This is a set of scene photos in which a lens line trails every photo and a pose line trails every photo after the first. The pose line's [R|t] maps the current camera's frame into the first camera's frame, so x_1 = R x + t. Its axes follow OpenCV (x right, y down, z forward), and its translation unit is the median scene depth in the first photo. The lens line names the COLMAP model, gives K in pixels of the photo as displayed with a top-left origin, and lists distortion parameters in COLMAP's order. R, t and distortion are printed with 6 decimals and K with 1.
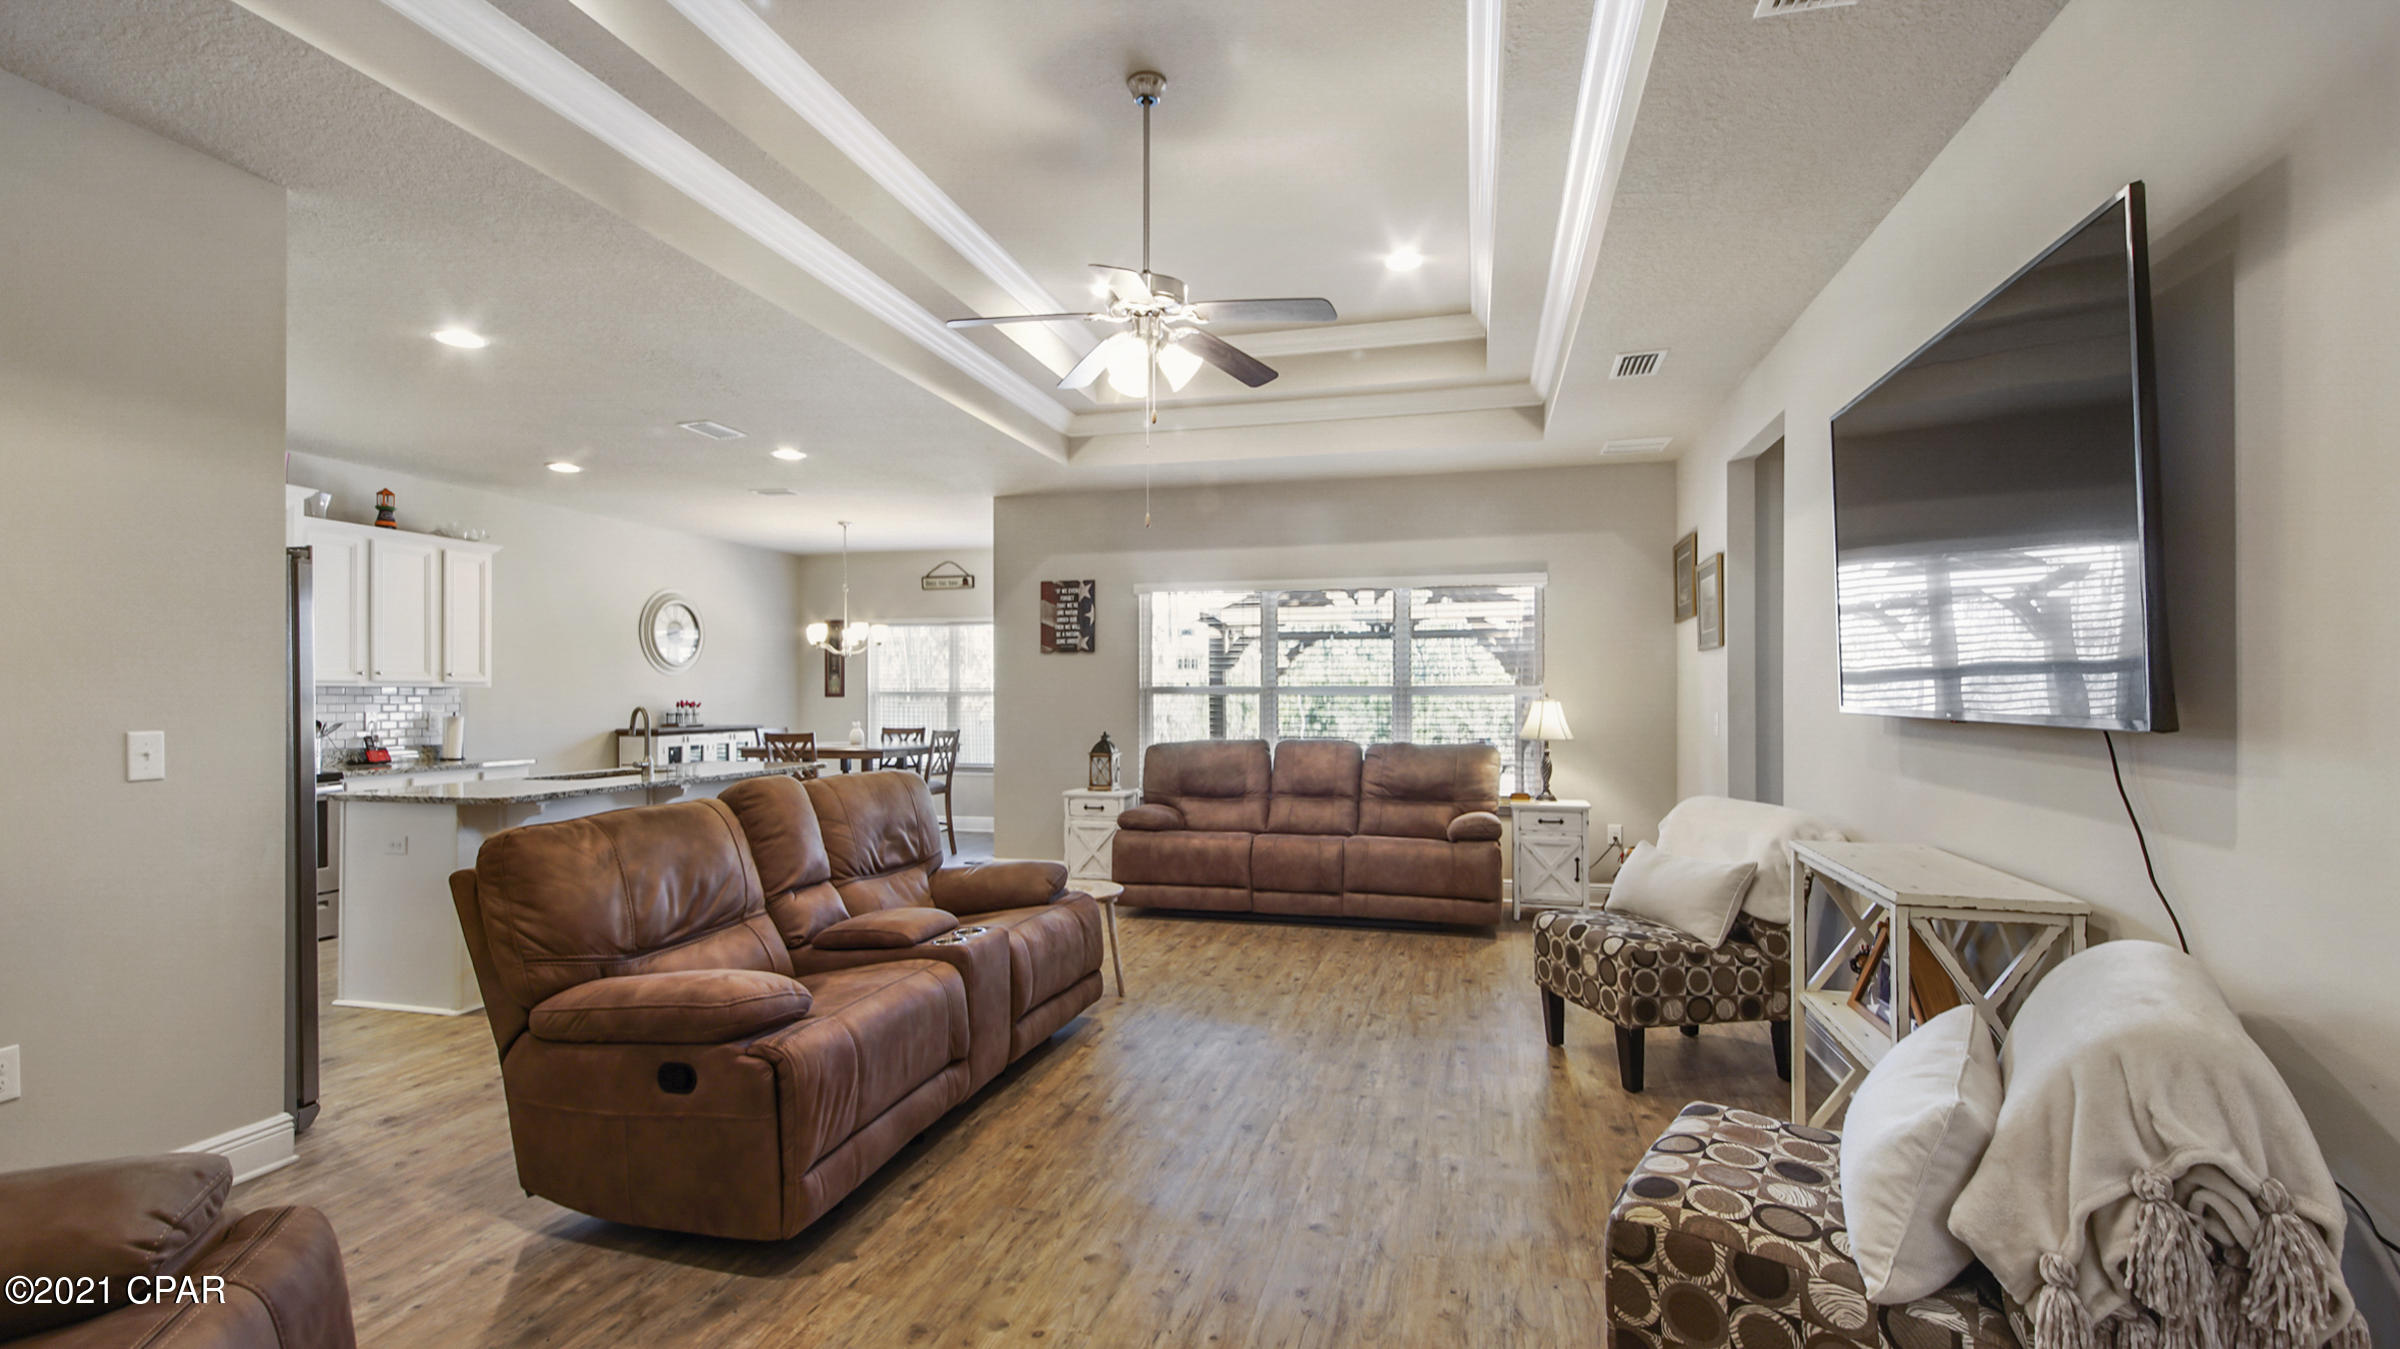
lens RADIAL K [[1045.3, 0, 1195.0], [0, 1045.3, 676.3], [0, 0, 1]] dist [0.025336, -0.016118]
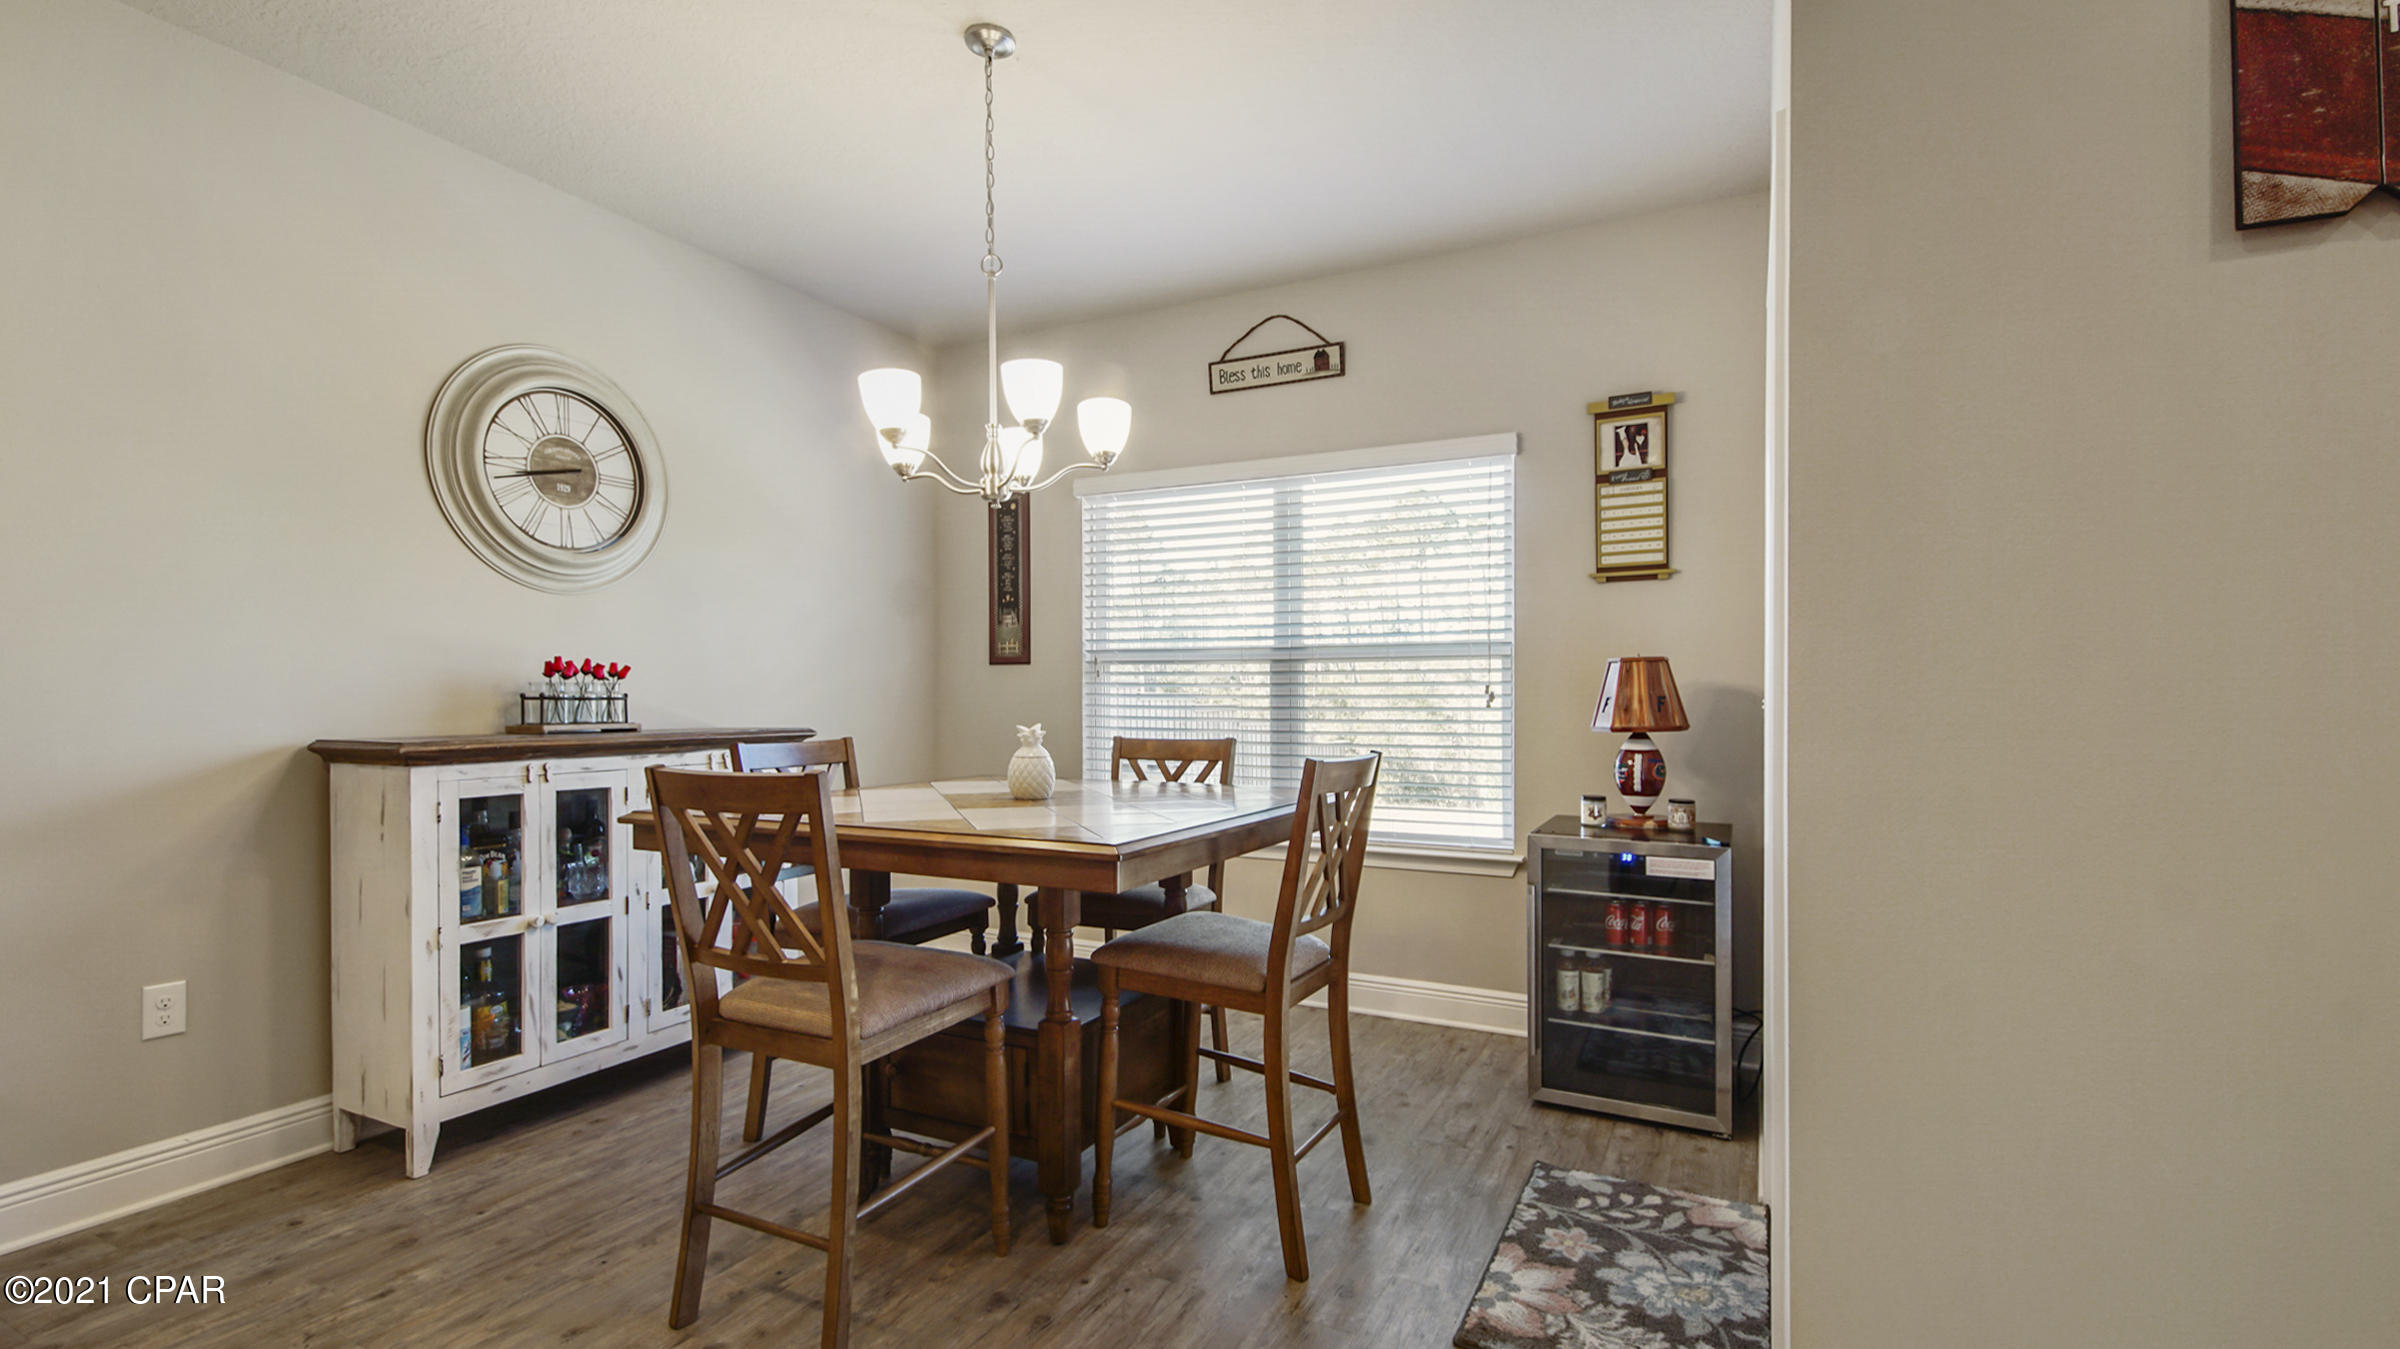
lens RADIAL K [[1097.1, 0, 1205.3], [0, 1097.1, 721.4], [0, 0, 1]] dist [0.038353, -0.023240]
pose [[0.979212, 0.007032, -0.202719, -0.376375], [0.001631, 0.999094, 0.042537, 0.052751], [0.202834, -0.041983, 0.978313, 1.253980]]
